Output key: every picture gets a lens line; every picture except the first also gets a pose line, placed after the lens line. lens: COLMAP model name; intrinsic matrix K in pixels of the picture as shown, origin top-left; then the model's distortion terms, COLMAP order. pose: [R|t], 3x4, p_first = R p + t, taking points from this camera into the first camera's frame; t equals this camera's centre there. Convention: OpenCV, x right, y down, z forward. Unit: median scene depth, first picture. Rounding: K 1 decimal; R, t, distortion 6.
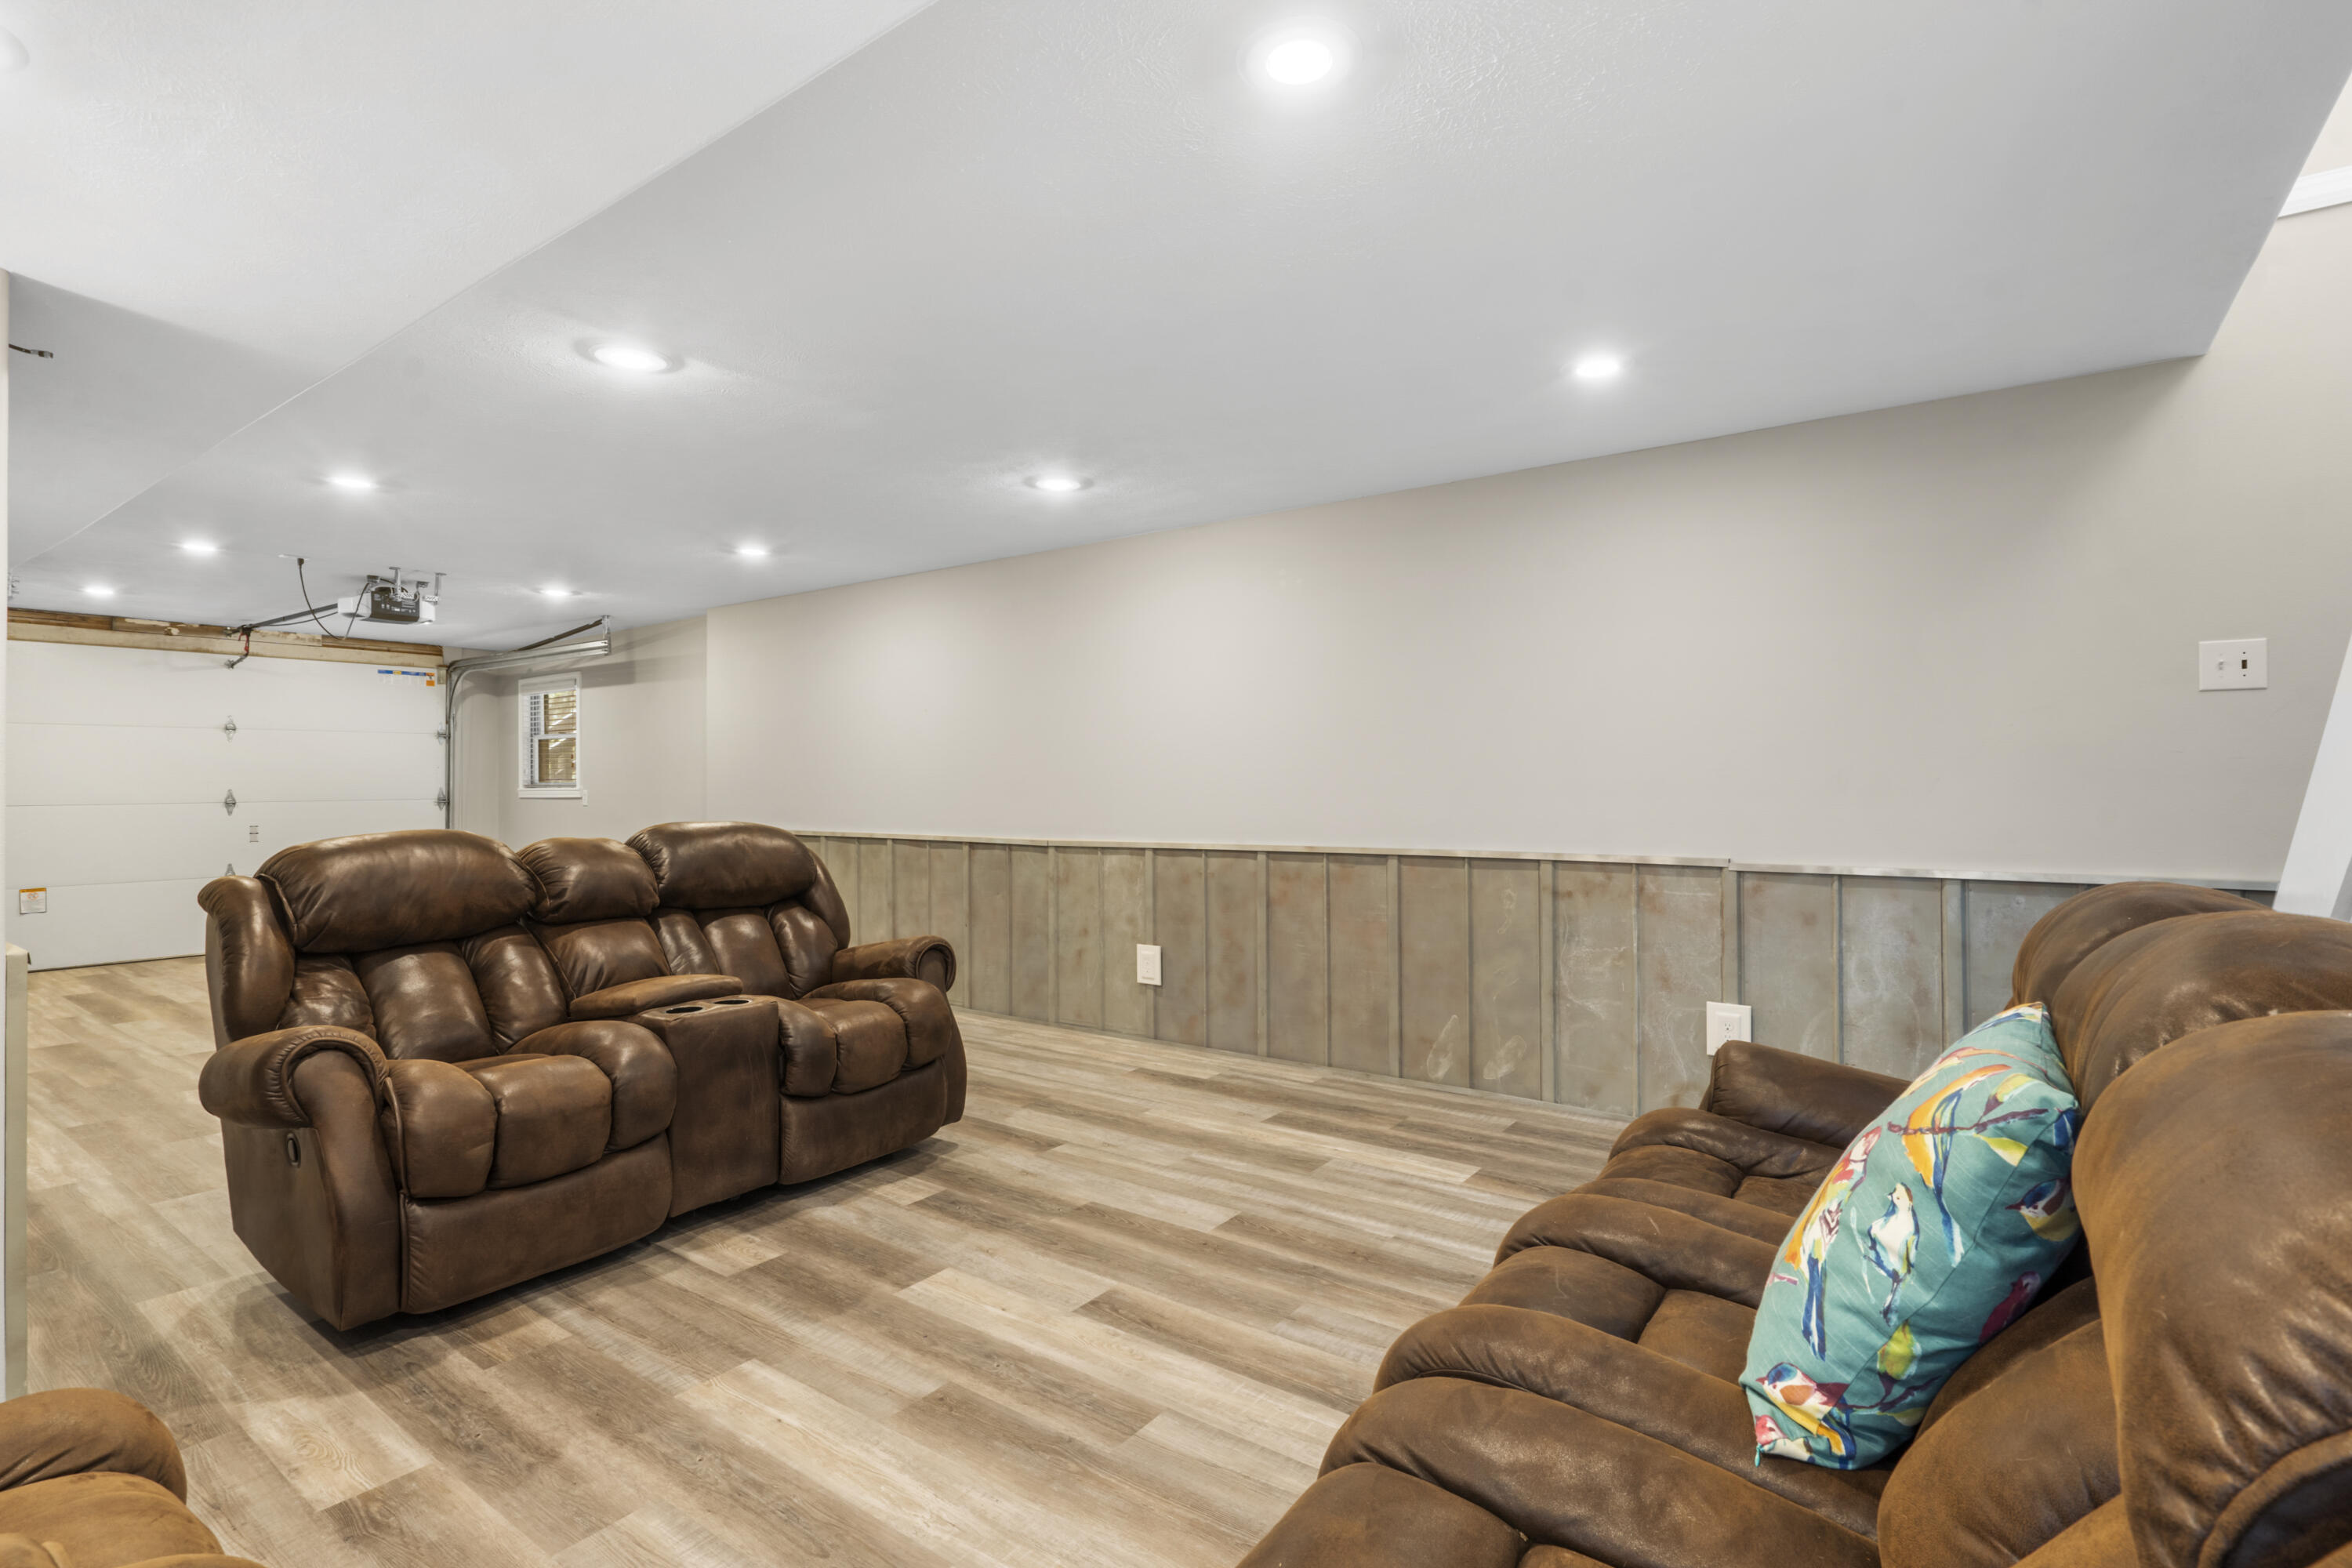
lens RADIAL K [[1075.2, 0, 1191.7], [0, 1075.2, 774.3], [0, 0, 1]] dist [-0.004690, 0.000652]
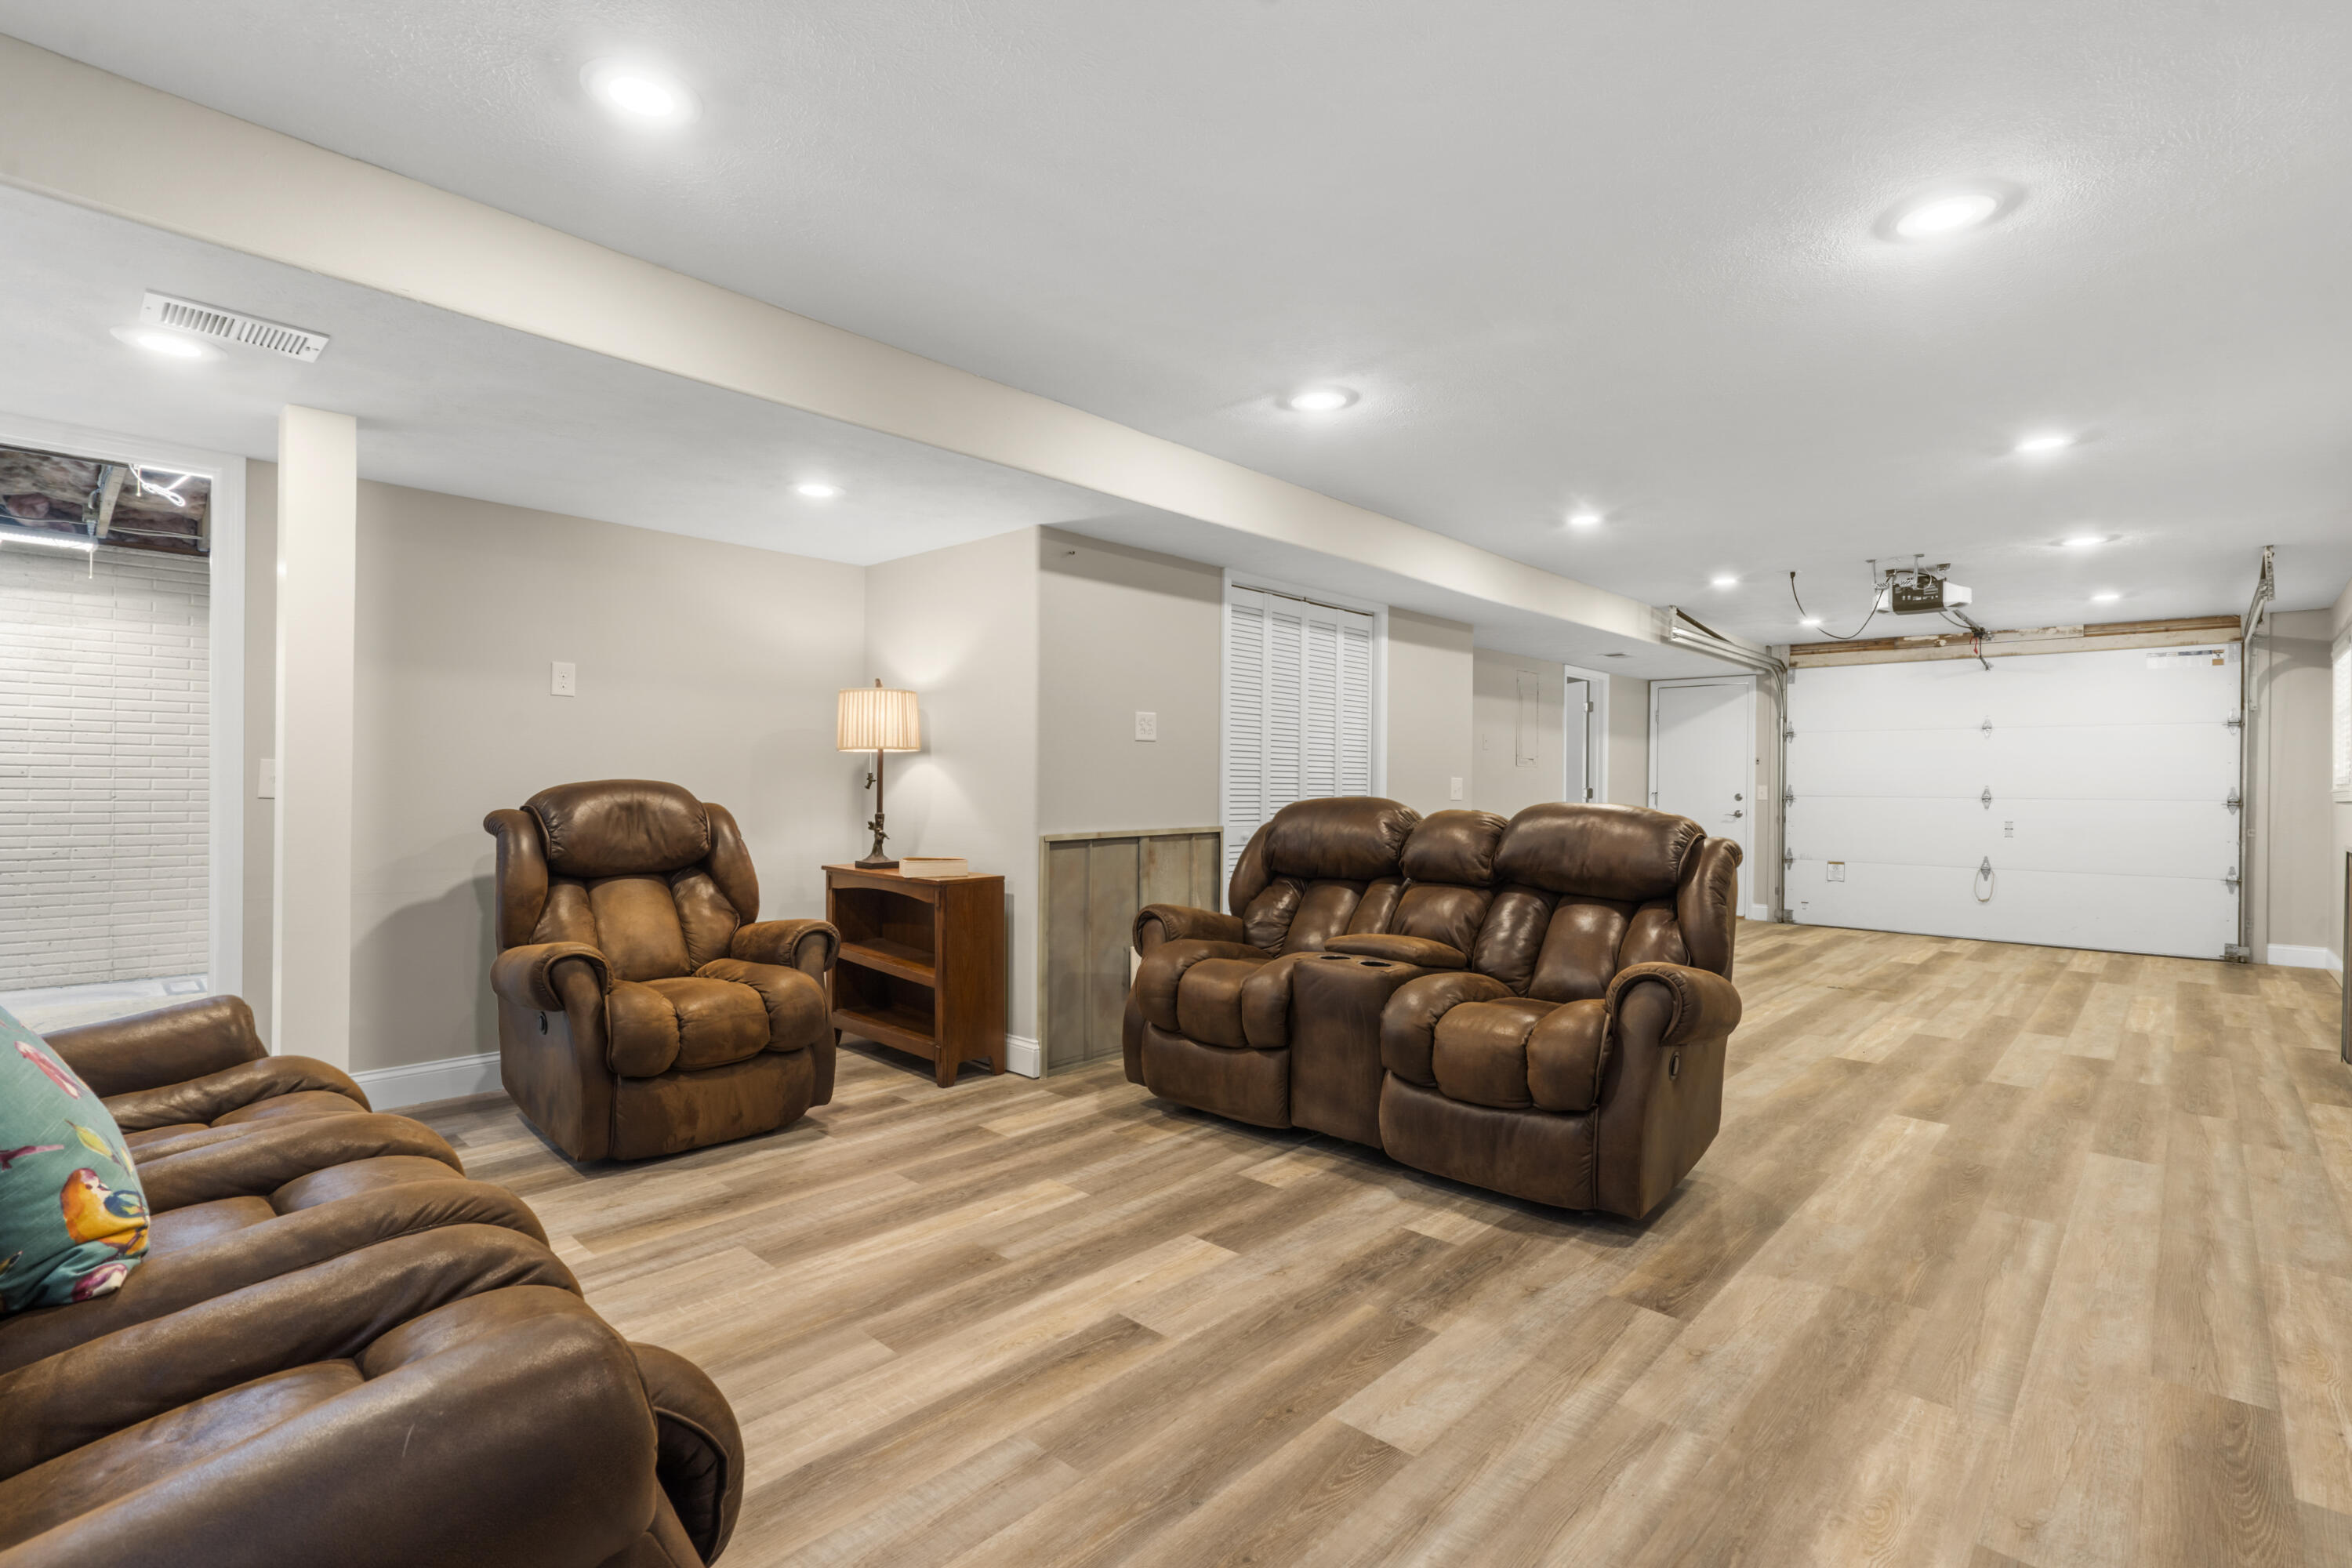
lens RADIAL K [[1075.2, 0, 1190.3], [0, 1075.2, 785.6], [0, 0, 1]] dist [-0.004690, 0.000652]
pose [[-0.098944, 0.005473, -0.995078, 0.692921], [-0.004023, 0.999975, 0.005900, 0.033337], [0.995085, 0.004587, -0.098919, 0.994027]]
